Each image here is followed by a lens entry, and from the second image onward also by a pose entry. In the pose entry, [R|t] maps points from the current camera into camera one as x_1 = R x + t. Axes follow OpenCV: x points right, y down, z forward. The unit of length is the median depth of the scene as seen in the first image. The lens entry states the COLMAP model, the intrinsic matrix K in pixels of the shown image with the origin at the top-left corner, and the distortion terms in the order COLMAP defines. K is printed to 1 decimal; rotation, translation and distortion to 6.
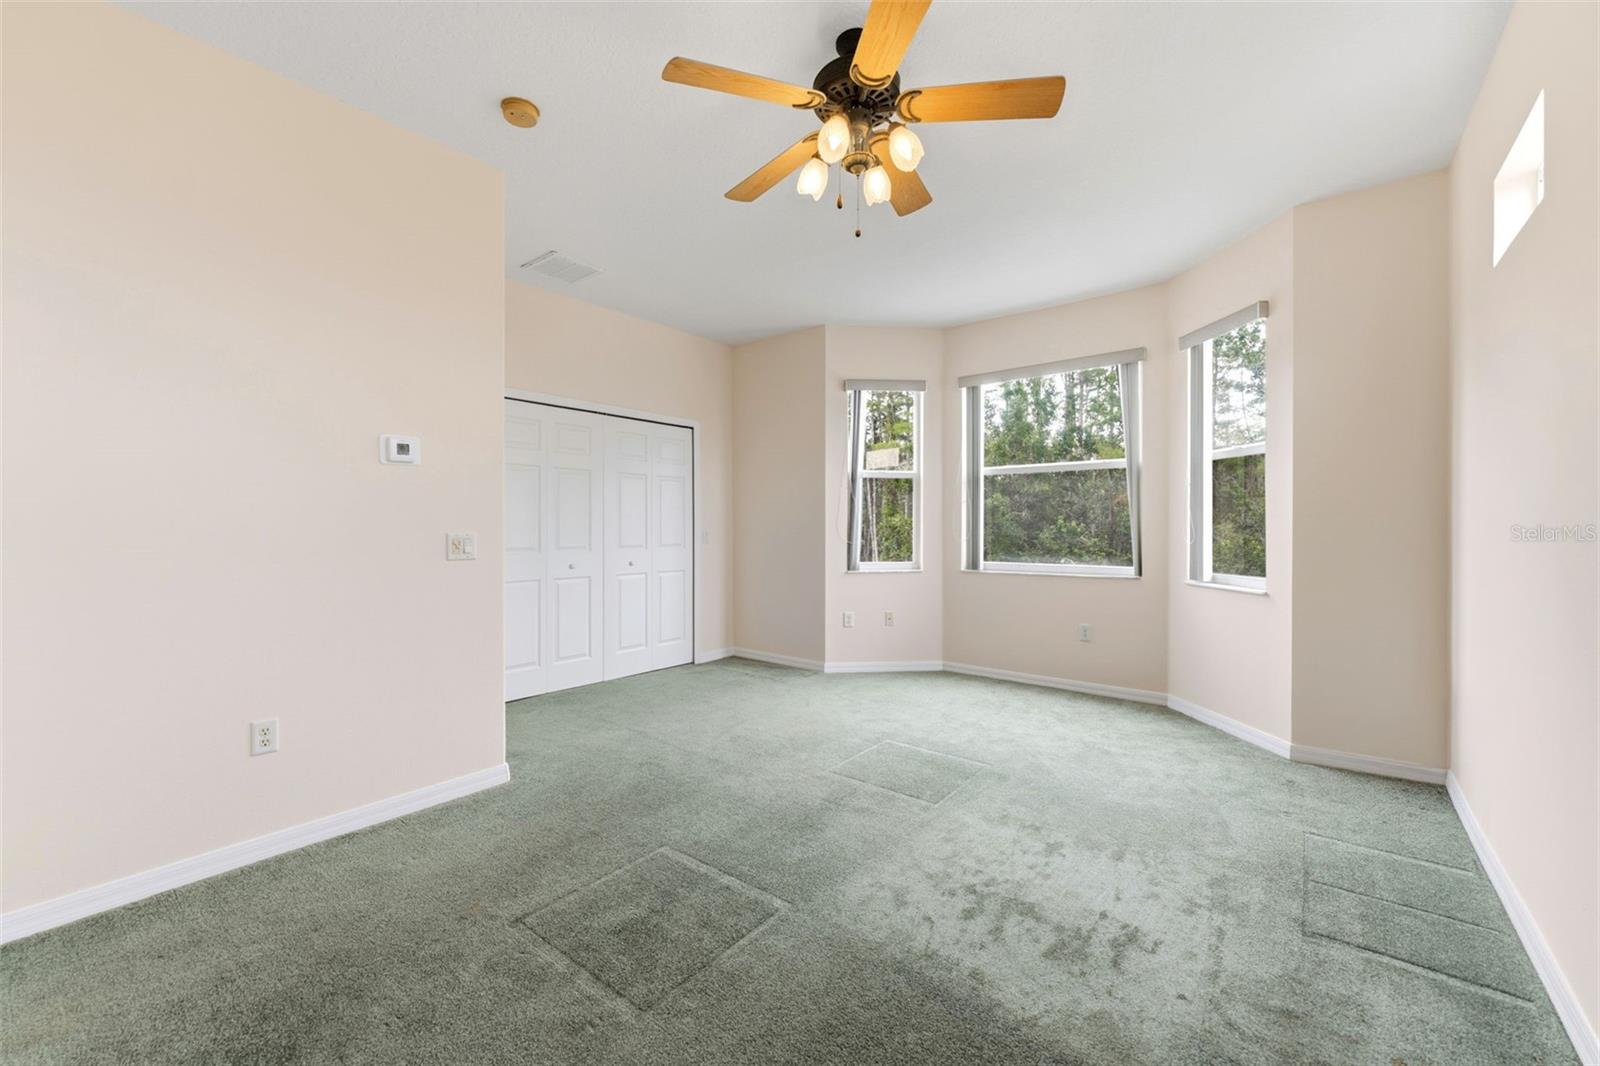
lens RADIAL K [[637.3, 0, 792.6], [0, 637.3, 530.1], [0, 0, 1]] dist [-0.000104, -0.000142]
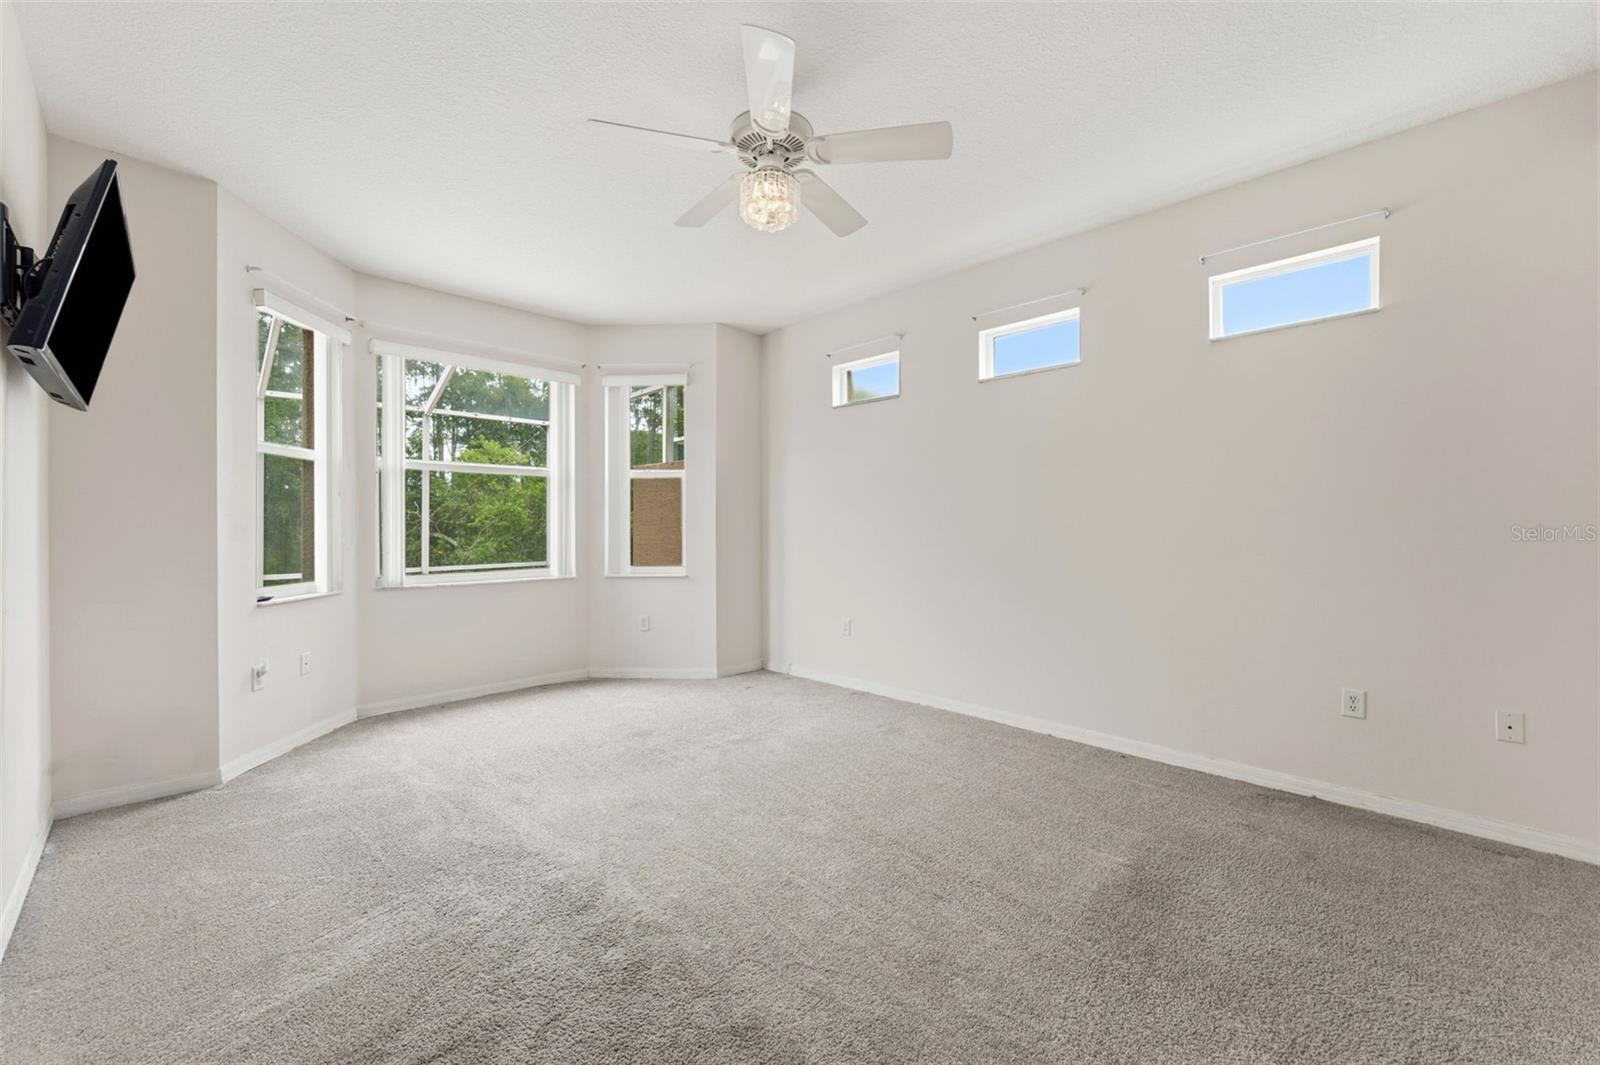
lens RADIAL K [[637.3, 0, 792.6], [0, 637.3, 529.6], [0, 0, 1]] dist [-0.000104, -0.000142]
pose [[0.100695, -0.006911, 0.994893, -0.486663], [-0.001200, 0.999974, 0.007068, -0.012546], [-0.994917, -0.001905, 0.100685, 0.423306]]
